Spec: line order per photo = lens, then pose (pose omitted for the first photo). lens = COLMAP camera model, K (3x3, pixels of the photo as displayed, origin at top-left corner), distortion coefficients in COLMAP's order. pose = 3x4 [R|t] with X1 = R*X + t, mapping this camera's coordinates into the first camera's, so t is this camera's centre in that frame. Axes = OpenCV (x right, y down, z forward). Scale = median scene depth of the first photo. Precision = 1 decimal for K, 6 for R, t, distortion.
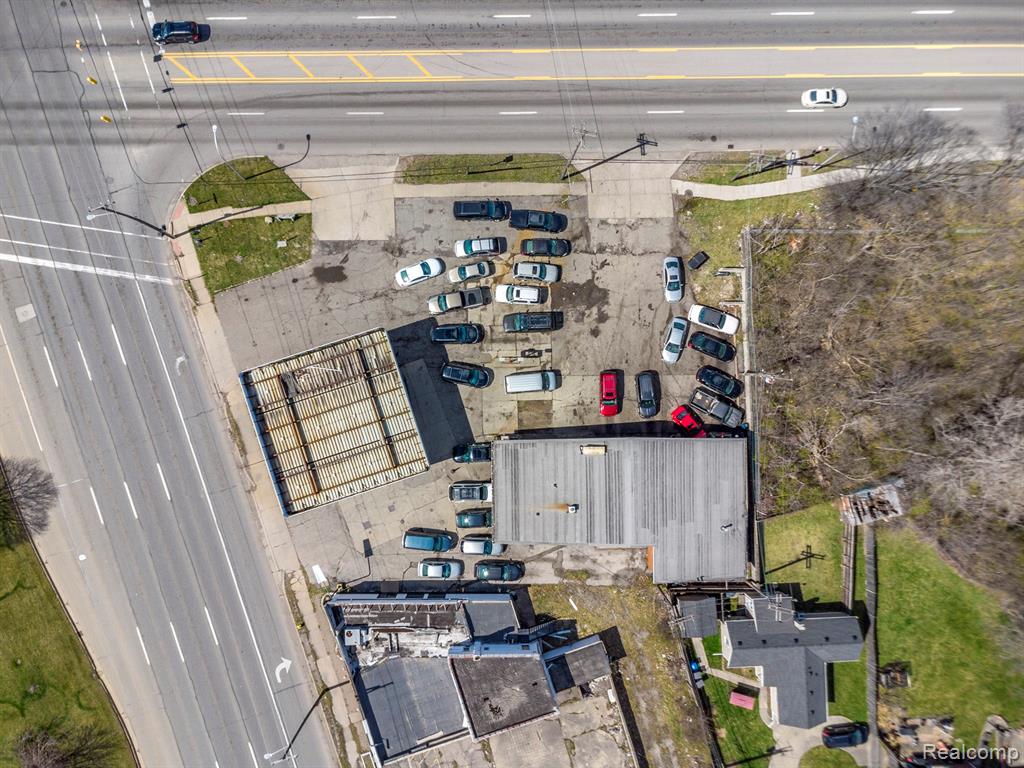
lens RADIAL K [[746.6, 0, 512.0], [0, 746.6, 384.0], [0, 0, 1]] dist [0.007488, -0.005632]
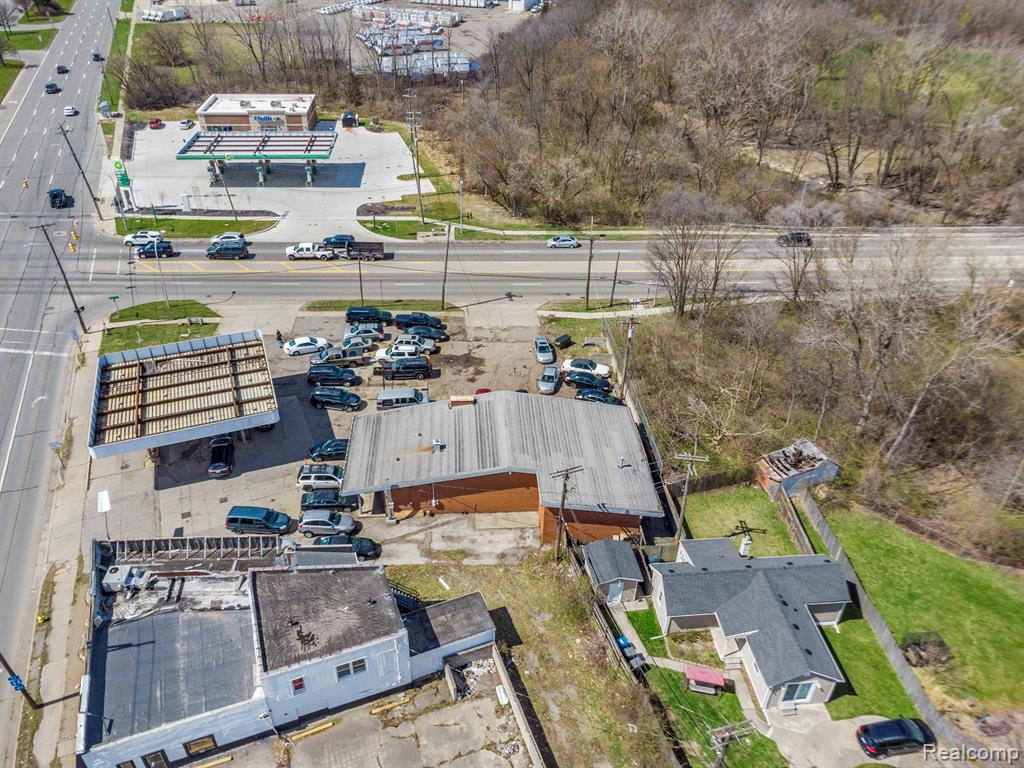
lens RADIAL K [[746.6, 0, 512.0], [0, 746.6, 384.0], [0, 0, 1]] dist [0.007488, -0.005632]
pose [[0.998467, -0.029487, 0.046850, 0.119335], [0.055291, 0.572384, -0.818119, 0.779237], [-0.002692, 0.819455, 0.573137, 0.426517]]
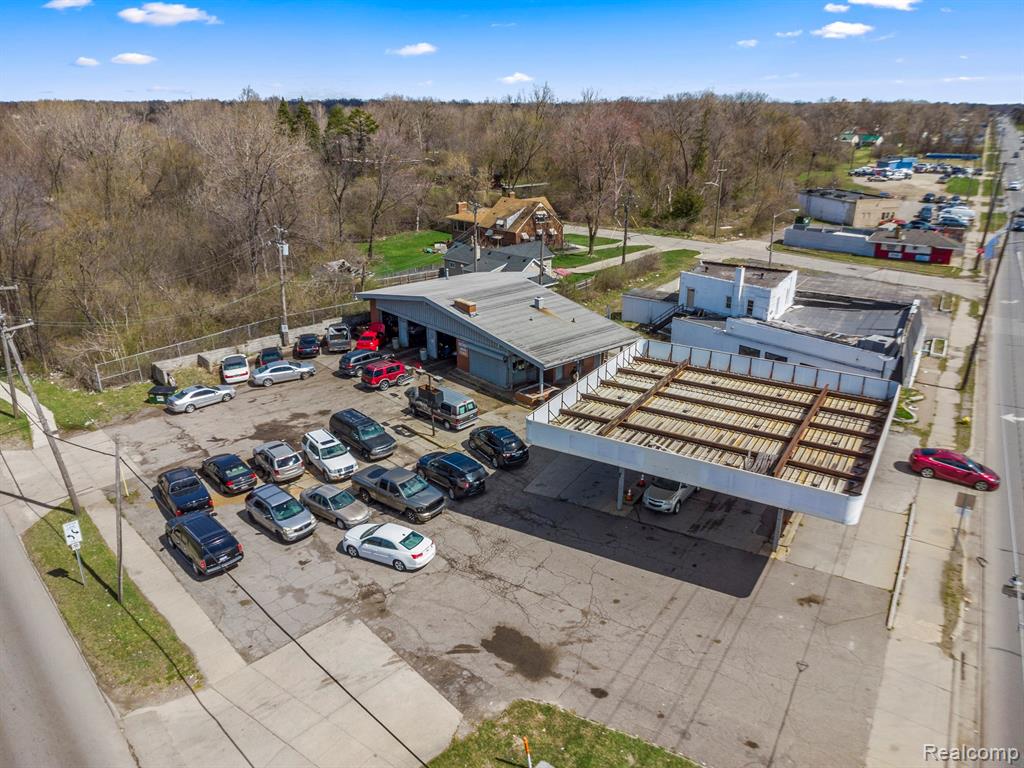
lens RADIAL K [[746.6, 0, 512.0], [0, 746.6, 384.0], [0, 0, 1]] dist [0.007488, -0.005632]
pose [[-0.650432, -0.286675, 0.703389, -0.466641], [0.759160, -0.215116, 0.614330, -0.350902], [-0.024803, 0.933564, 0.357550, 0.742599]]
